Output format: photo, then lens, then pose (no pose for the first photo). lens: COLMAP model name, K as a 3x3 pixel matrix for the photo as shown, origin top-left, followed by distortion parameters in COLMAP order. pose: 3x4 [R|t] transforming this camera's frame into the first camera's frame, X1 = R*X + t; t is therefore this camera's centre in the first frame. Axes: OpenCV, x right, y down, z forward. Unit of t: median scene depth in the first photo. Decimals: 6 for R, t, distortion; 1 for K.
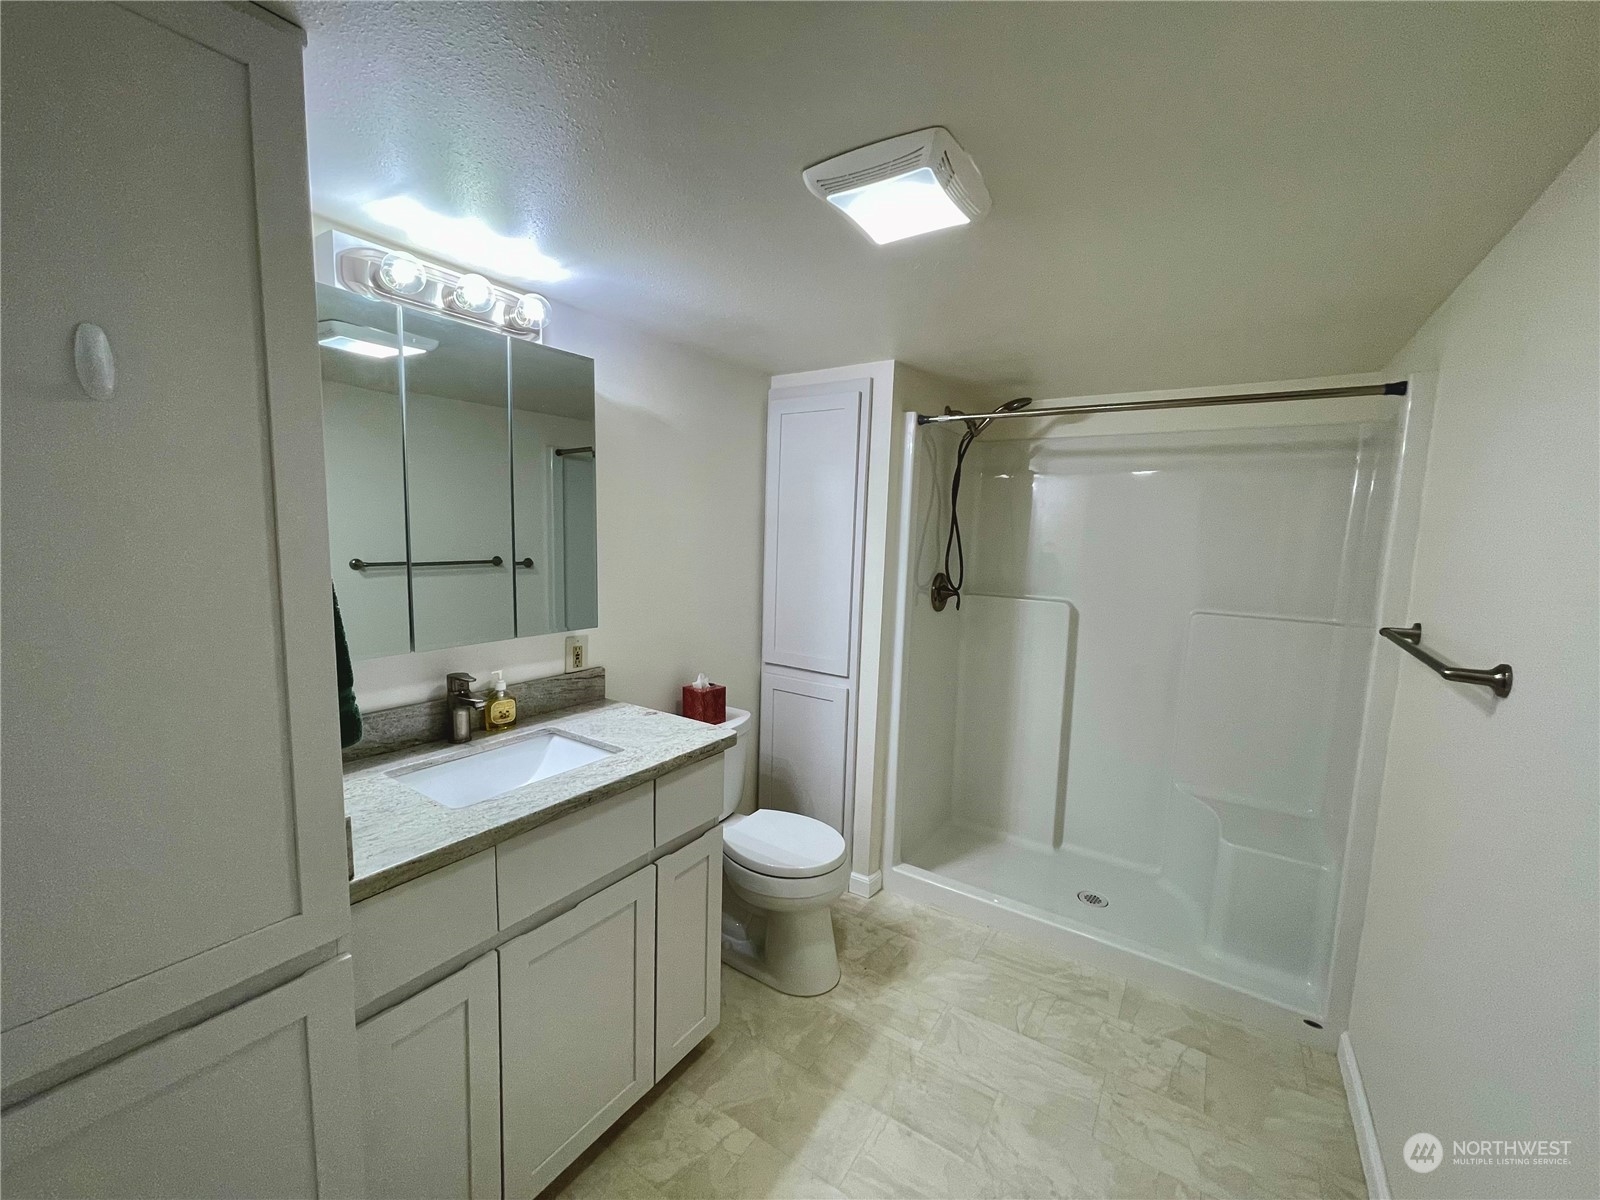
lens RADIAL K [[645.9, 0, 800.0], [0, 645.9, 600.0], [0, 0, 1]] dist [-0.000959, 0.000001]
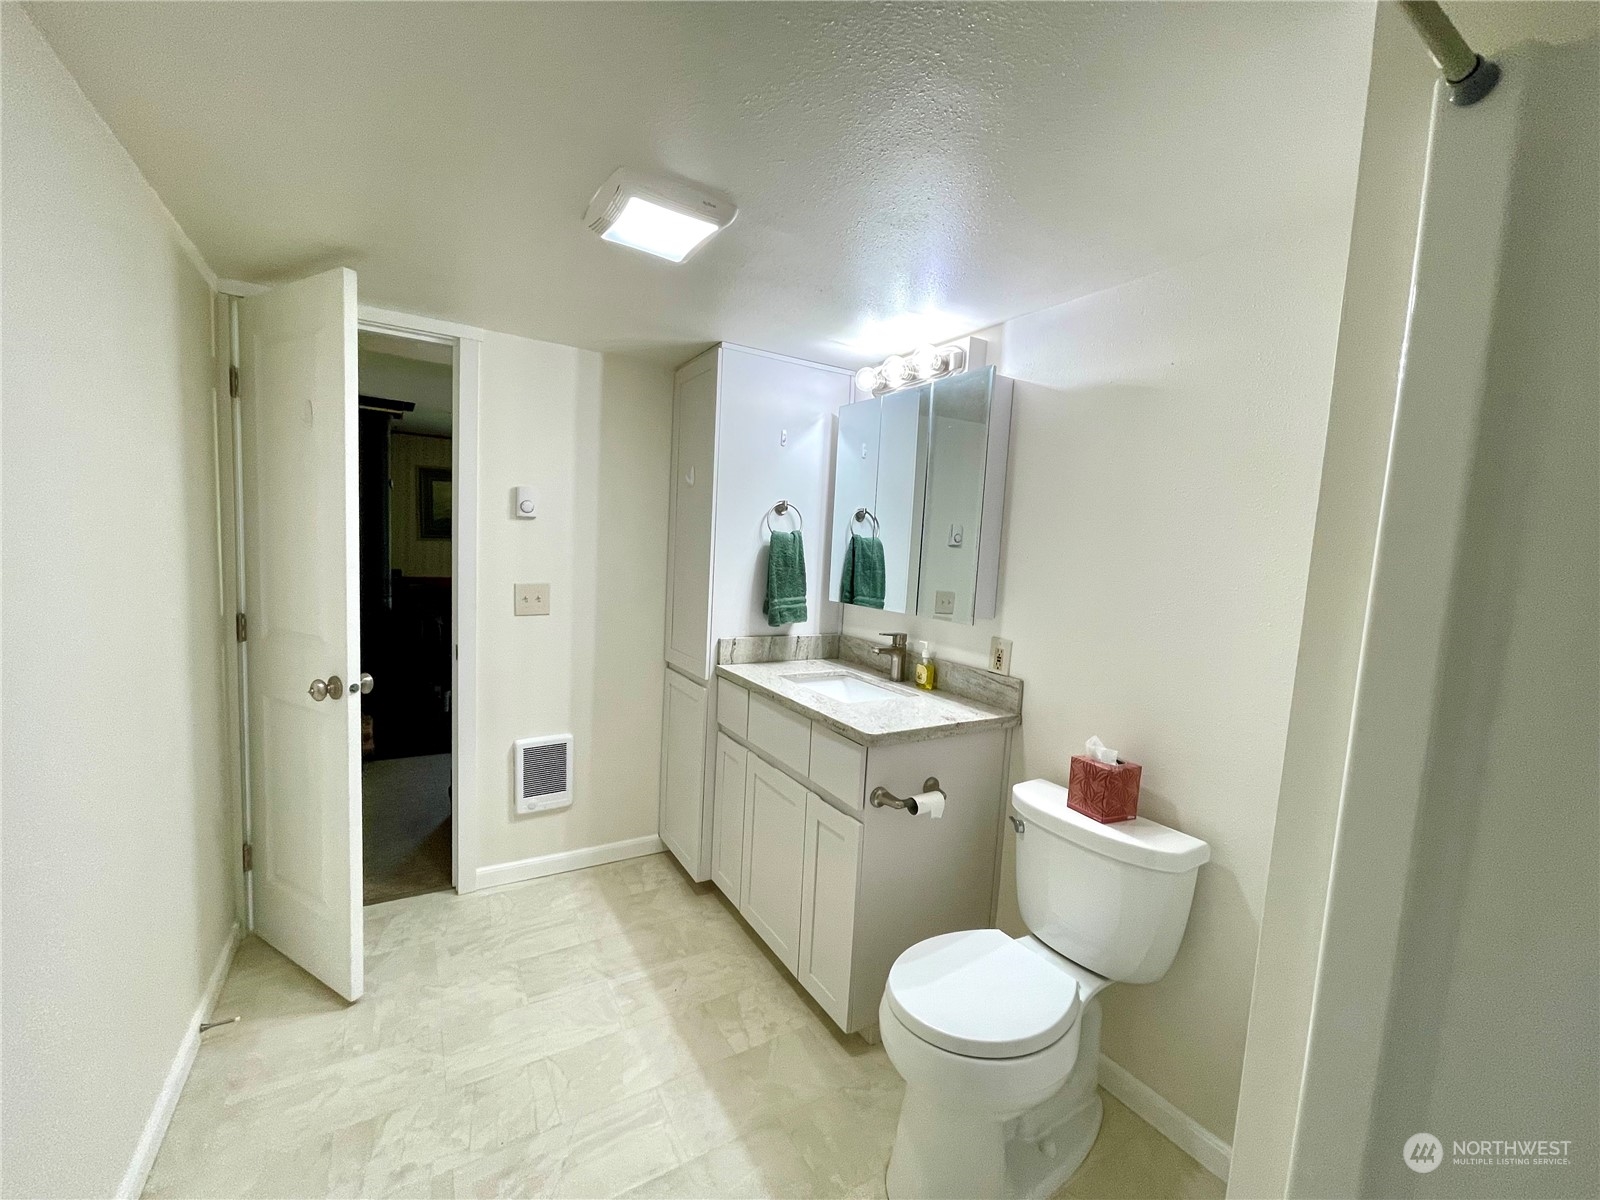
lens RADIAL K [[647.8, 0, 799.9], [0, 647.8, 559.7], [0, 0, 1]] dist [-0.000851, -0.000064]
pose [[-0.411066, -0.010185, -0.911549, 0.896757], [-0.156153, 0.985945, 0.059401, -0.098676], [0.898132, 0.166759, -0.406879, 1.378650]]
